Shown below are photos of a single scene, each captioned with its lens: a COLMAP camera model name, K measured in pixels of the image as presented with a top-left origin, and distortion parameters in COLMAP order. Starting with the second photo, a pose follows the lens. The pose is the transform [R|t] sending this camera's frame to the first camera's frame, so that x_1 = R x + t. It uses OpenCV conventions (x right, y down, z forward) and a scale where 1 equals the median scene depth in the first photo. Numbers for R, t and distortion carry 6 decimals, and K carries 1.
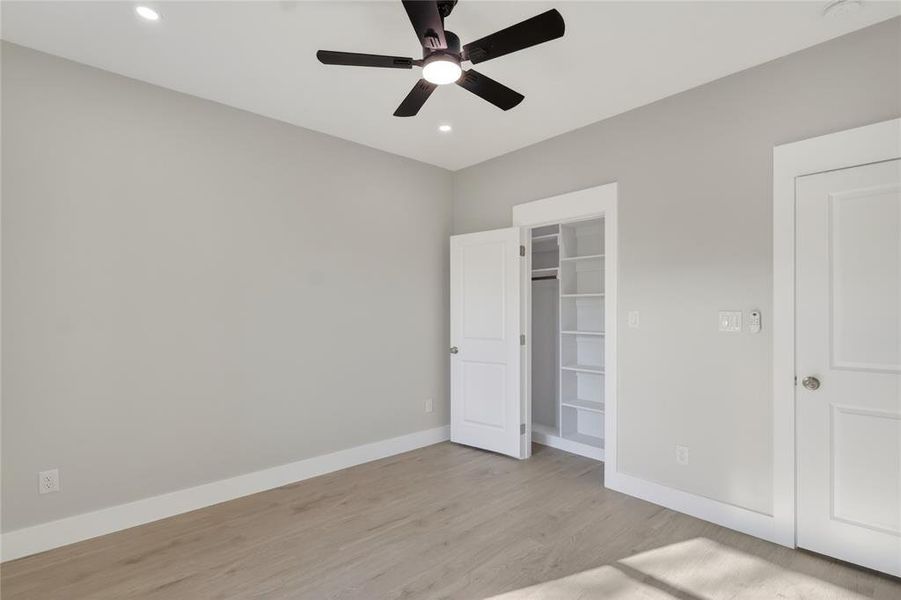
lens RADIAL K [[424.1, 0, 449.6], [0, 424.1, 304.1], [0, 0, 1]] dist [-0.008418, 0.000259]
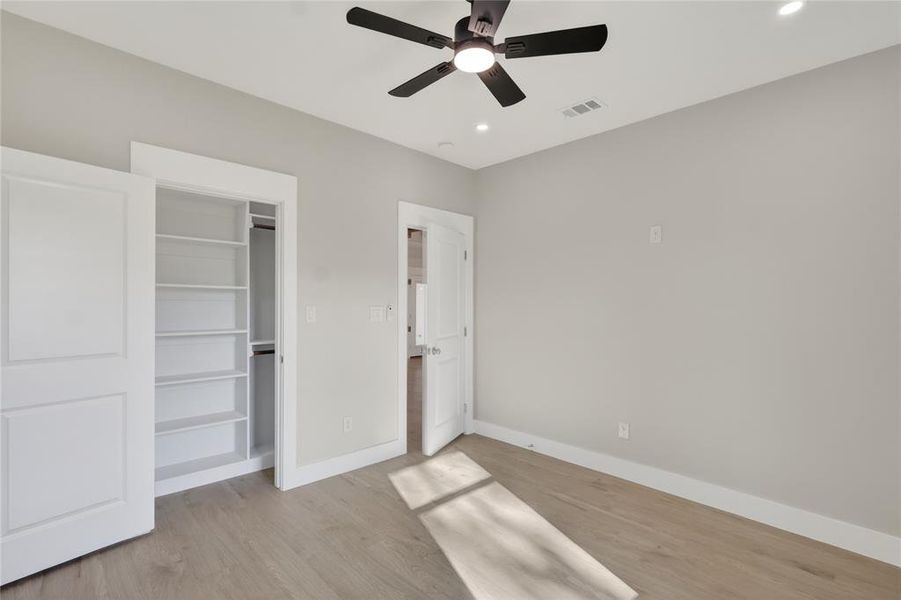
lens RADIAL K [[412.9, 0, 450.5], [0, 412.9, 300.0], [0, 0, 1]] dist [-0.003204, -0.000192]
pose [[-0.034167, 0.008455, 0.999380, -0.597461], [-0.020533, 0.999747, -0.009160, 0.002310], [-0.999205, -0.020833, -0.033985, 0.686339]]
